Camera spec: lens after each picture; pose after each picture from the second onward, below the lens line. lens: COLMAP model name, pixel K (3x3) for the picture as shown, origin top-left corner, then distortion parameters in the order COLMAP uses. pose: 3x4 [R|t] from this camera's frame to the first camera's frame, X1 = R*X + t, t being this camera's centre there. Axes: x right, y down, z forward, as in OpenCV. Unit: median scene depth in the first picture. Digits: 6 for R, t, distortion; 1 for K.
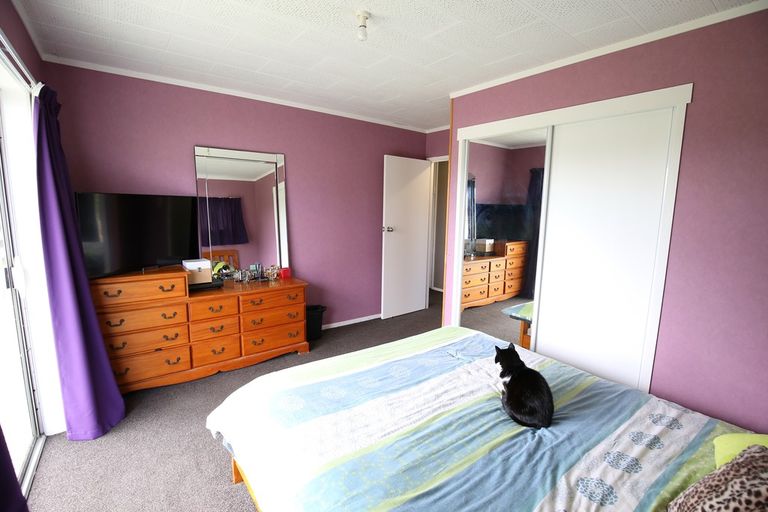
lens RADIAL K [[351.6, 0, 384.0], [0, 351.6, 256.0], [0, 0, 1]] dist [-0.021911, -0.000082]
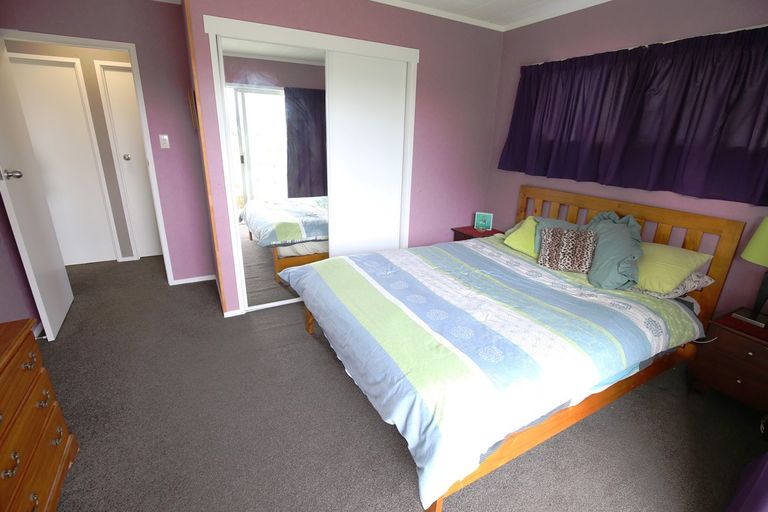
lens RADIAL K [[351.6, 0, 384.0], [0, 351.6, 256.0], [0, 0, 1]] dist [-0.021911, -0.000082]
pose [[0.144371, -0.328467, 0.933417, -0.922155], [0.107892, 0.942900, 0.315116, -0.130690], [-0.983624, 0.055215, 0.171566, 0.938226]]
